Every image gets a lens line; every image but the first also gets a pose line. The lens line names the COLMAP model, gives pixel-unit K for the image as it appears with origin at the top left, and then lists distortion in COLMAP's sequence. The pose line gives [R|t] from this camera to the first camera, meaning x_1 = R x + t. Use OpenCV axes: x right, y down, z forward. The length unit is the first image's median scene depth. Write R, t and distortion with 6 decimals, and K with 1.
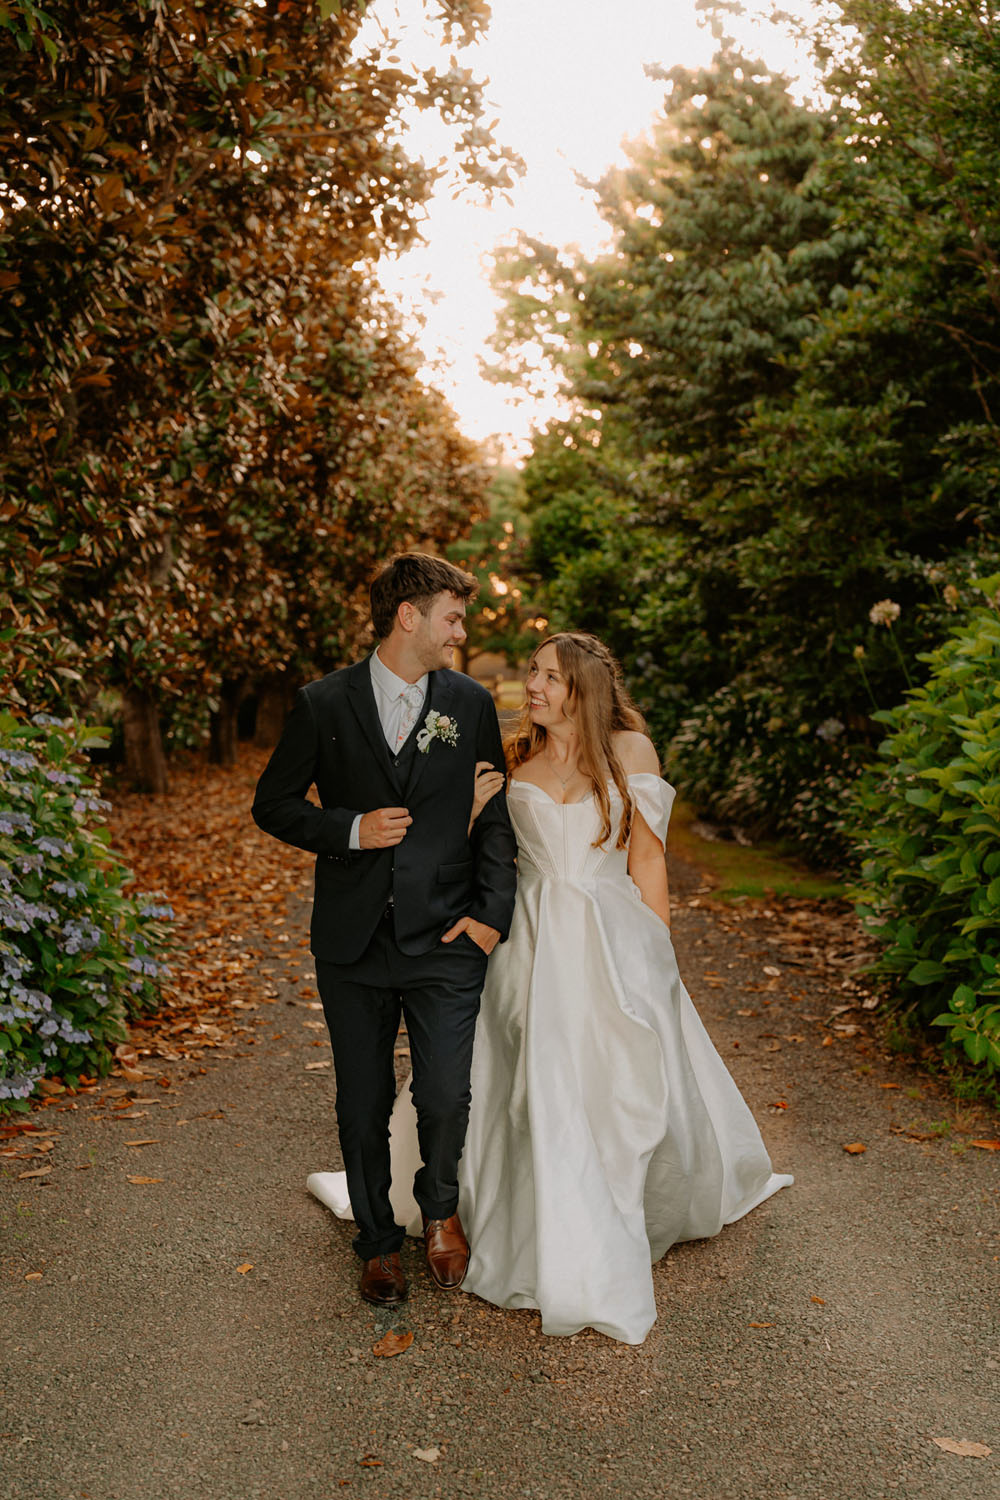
lens RADIAL K [[2034.3, 0, 500.0], [0, 2034.3, 750.0], [0, 0, 1]] dist [0.003296, 0.136924]
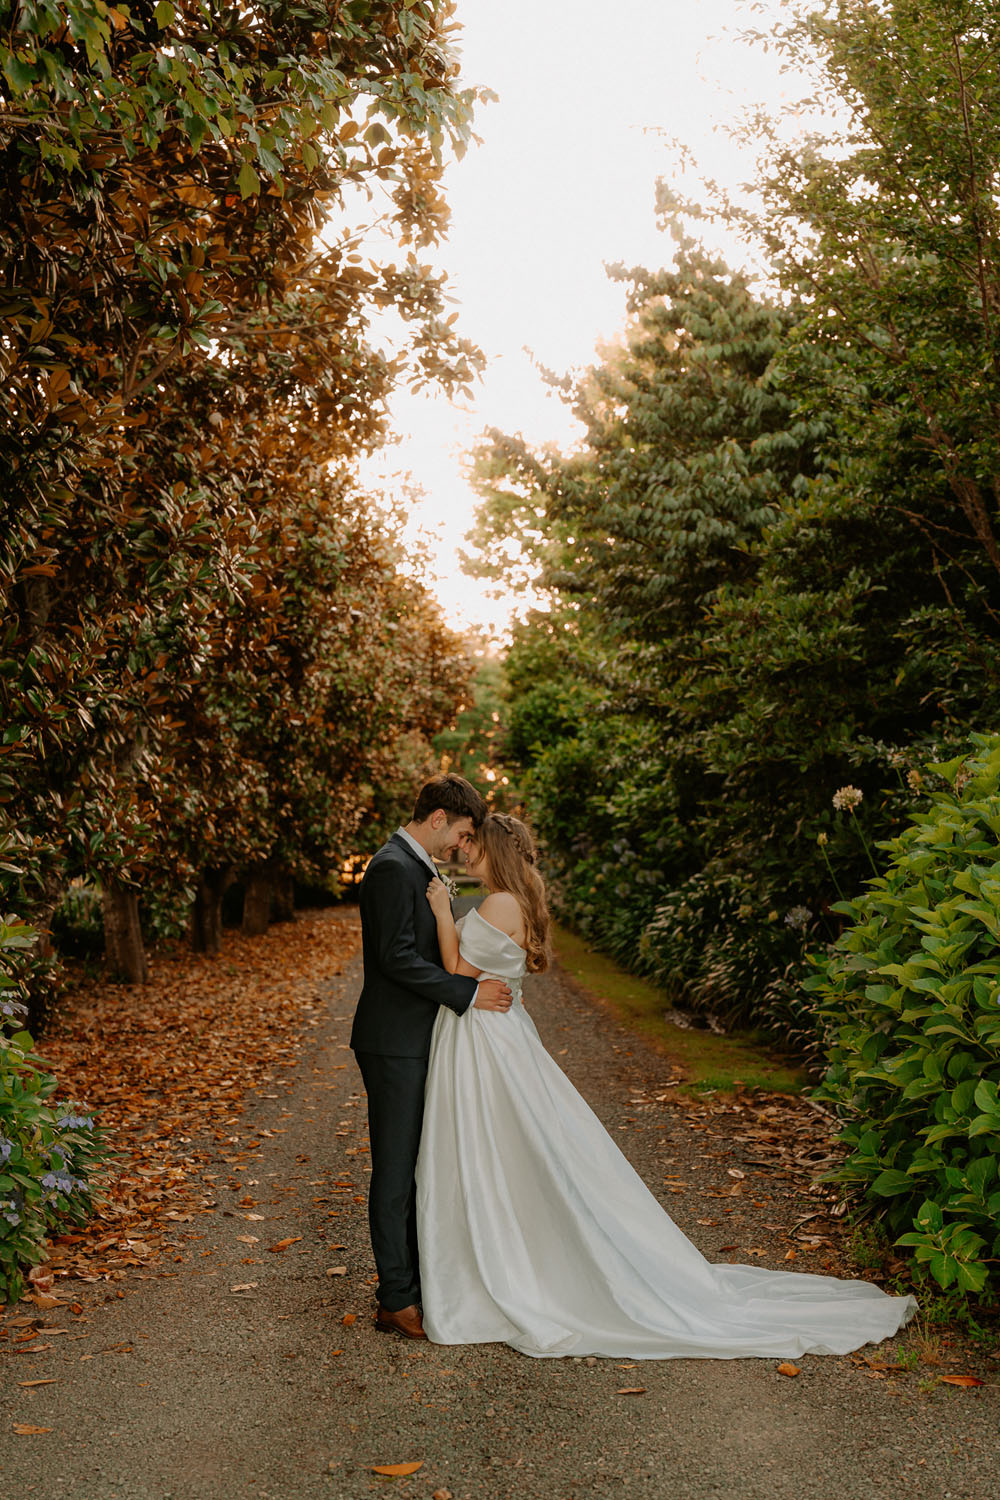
lens RADIAL K [[1974.5, 0, 479.6], [0, 1974.5, 764.9], [0, 0, 1]] dist [0.001592, 0.098580]
pose [[0.999935, -0.008873, -0.007129, 0.014168], [0.008237, 0.996373, -0.084697, -0.003367], [0.007854, 0.084632, 0.996381, 0.038533]]
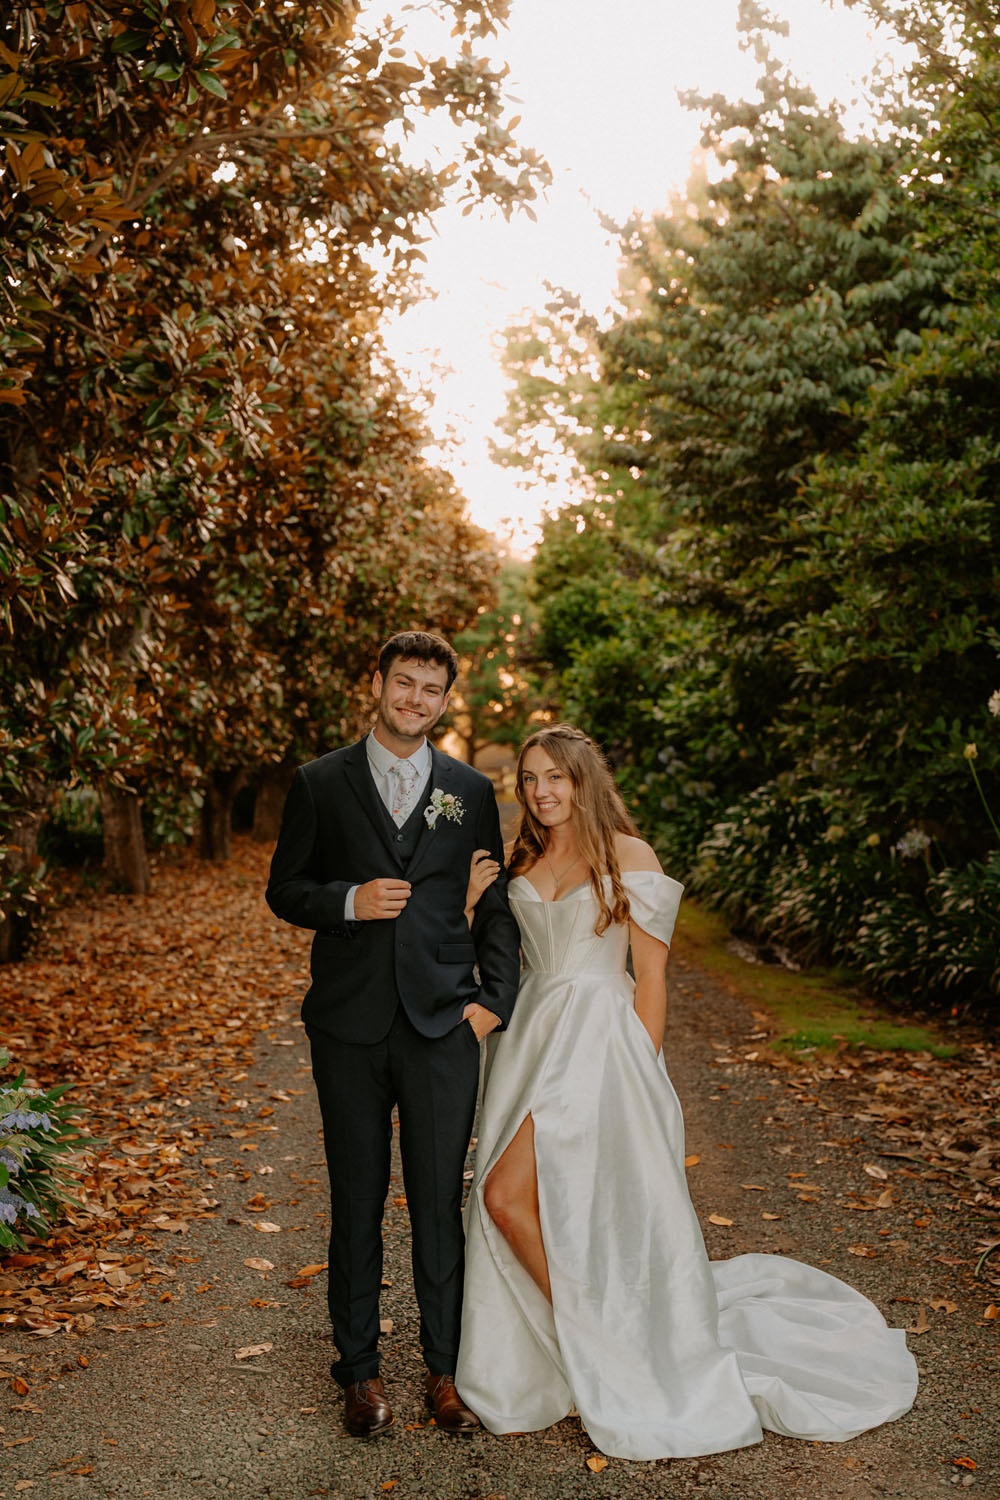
lens RADIAL K [[1974.5, 0, 479.6], [0, 1974.5, 764.9], [0, 0, 1]] dist [0.001592, 0.098580]
pose [[0.999875, 0.009489, -0.012651, -0.003775], [-0.009954, 0.999259, -0.037174, -0.009092], [0.012288, 0.037296, 0.999229, 0.171092]]
